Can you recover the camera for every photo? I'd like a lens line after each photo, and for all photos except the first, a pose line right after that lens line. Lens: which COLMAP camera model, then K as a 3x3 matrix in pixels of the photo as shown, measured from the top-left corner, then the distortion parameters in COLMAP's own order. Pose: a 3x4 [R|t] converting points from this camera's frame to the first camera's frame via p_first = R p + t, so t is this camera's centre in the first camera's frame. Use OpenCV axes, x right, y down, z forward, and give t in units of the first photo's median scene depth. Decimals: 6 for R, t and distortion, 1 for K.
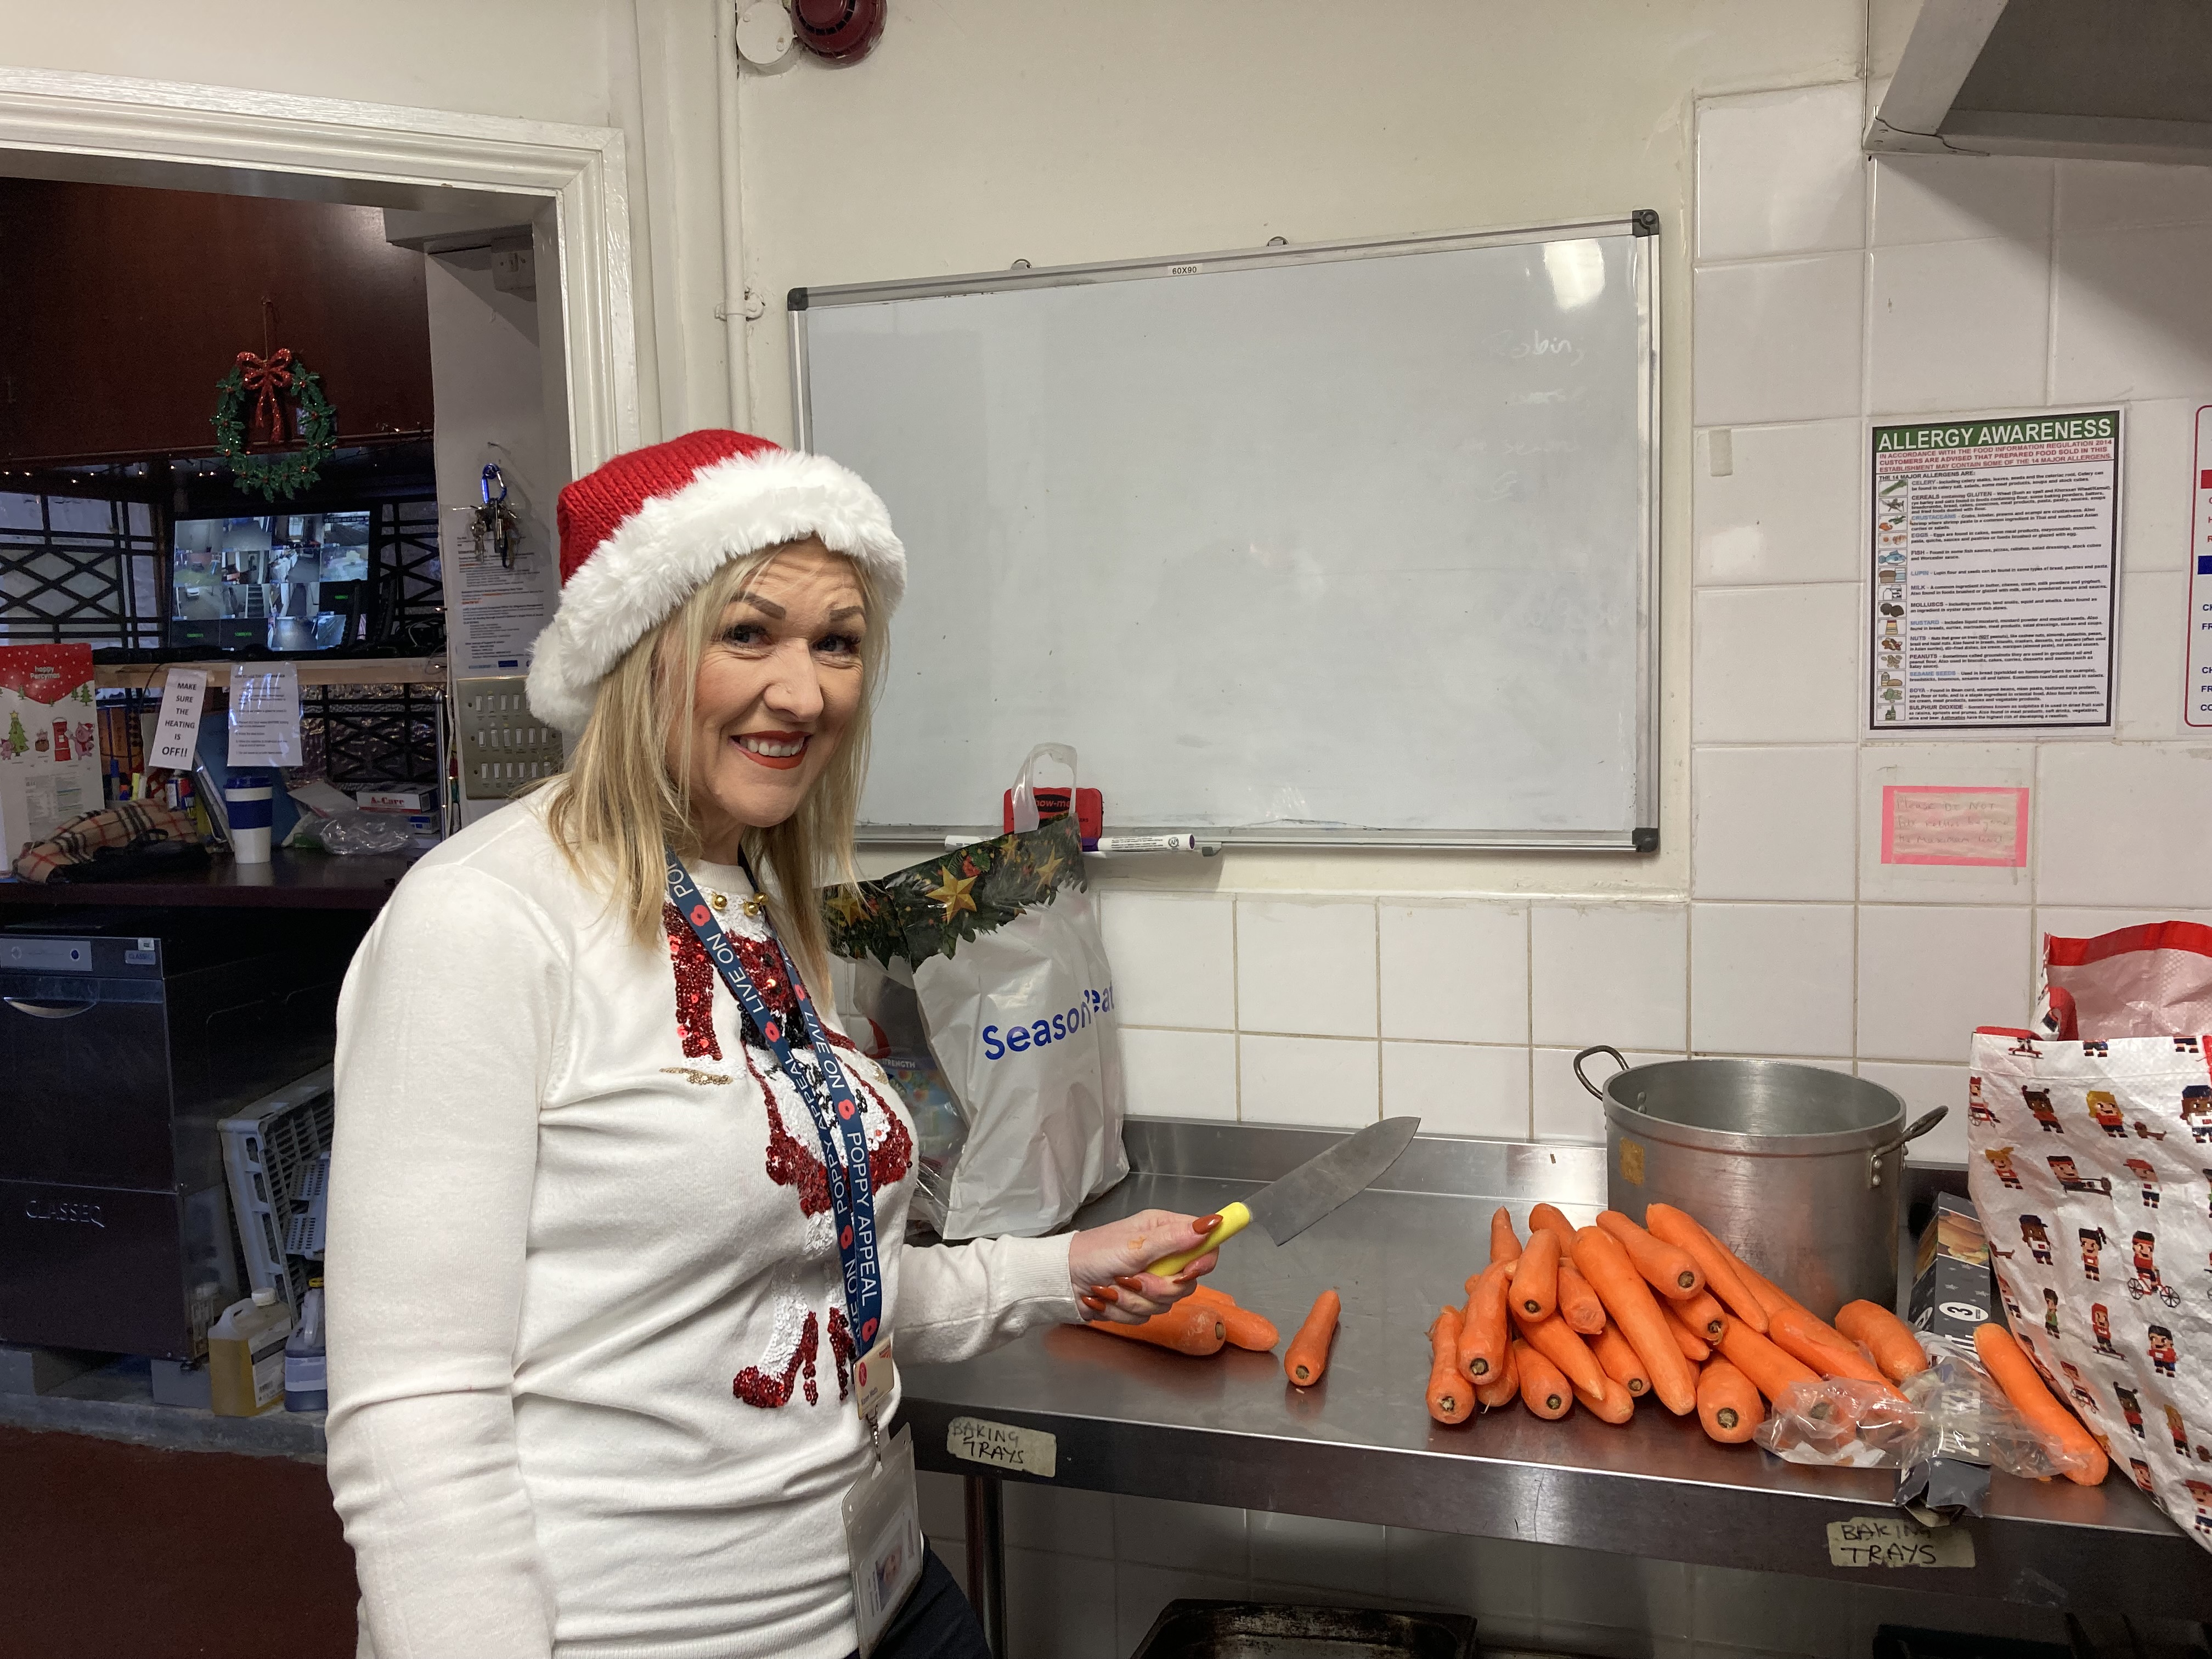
lens RADIAL K [[1803.4, 0, 1106.2], [0, 1803.4, 827.1], [0, 0, 1]] dist [0.006729, -0.001171]
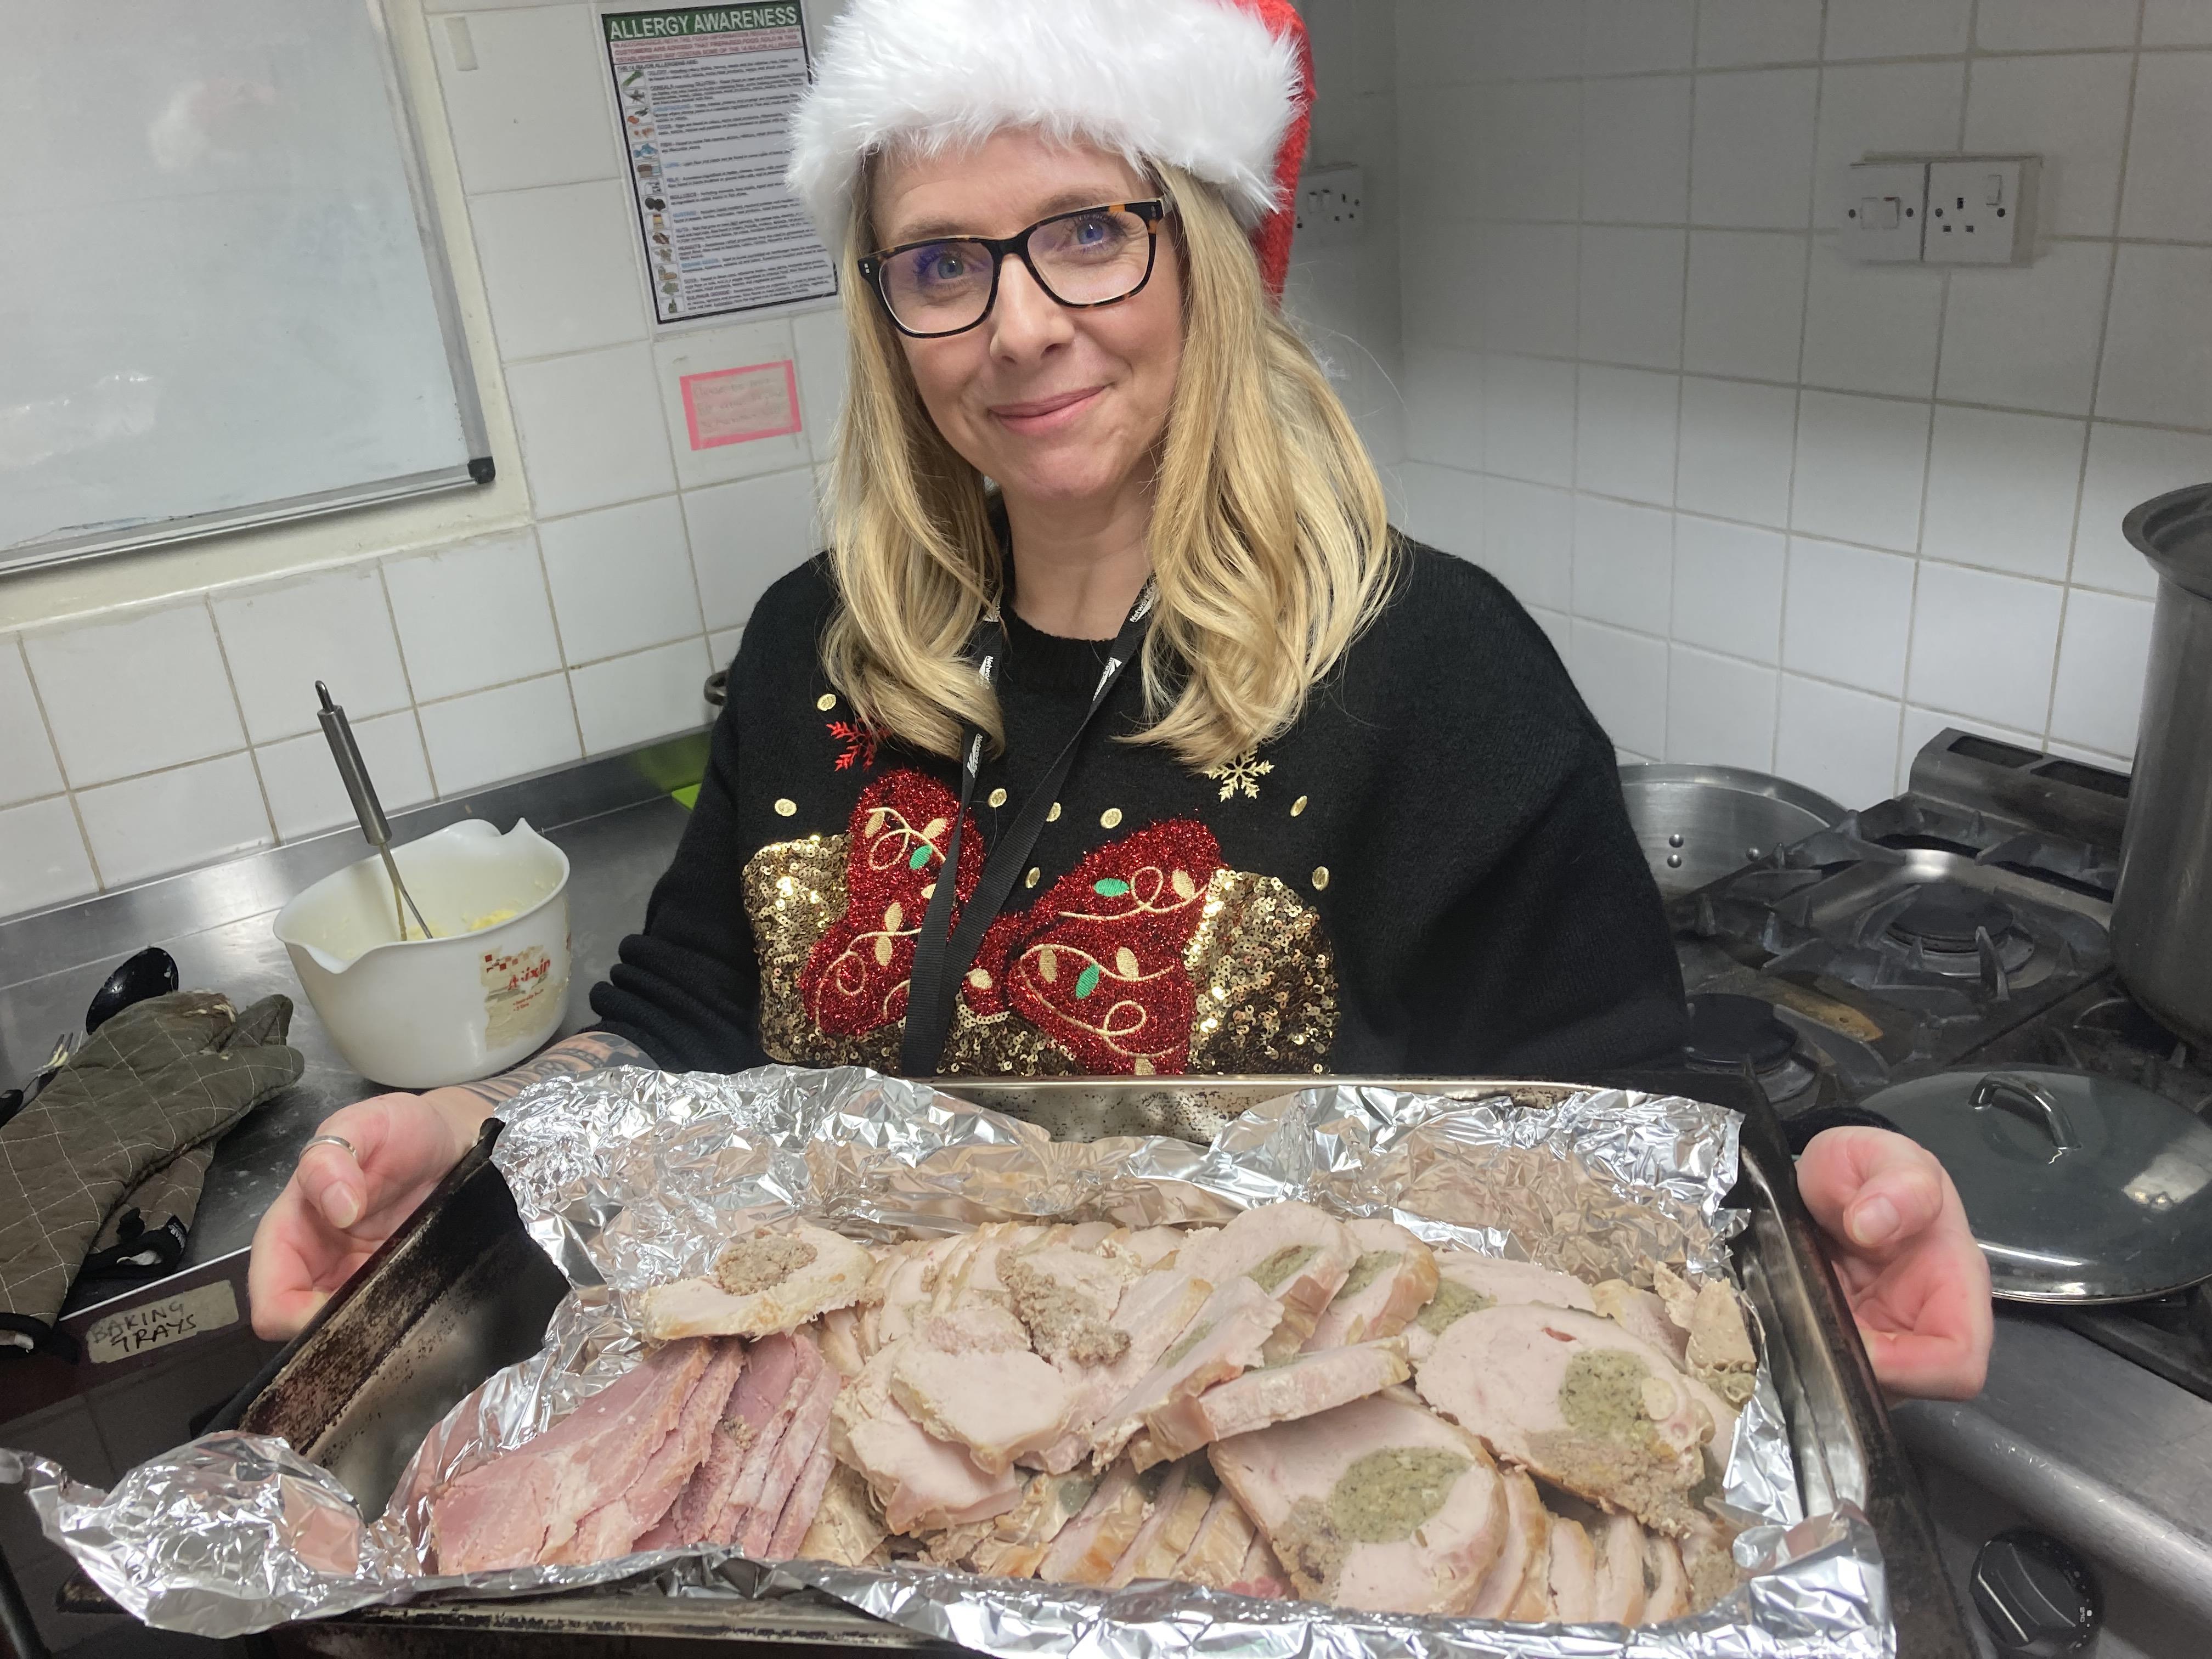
lens RADIAL K [[1803.4, 0, 1105.4], [0, 1803.4, 836.0], [0, 0, 1]] dist [0.006729, -0.001171]
pose [[0.623472, -0.332914, 0.707425, -0.261379], [0.154658, 0.939450, 0.305801, -0.056485], [-0.766396, -0.081249, 0.637209, 0.109642]]
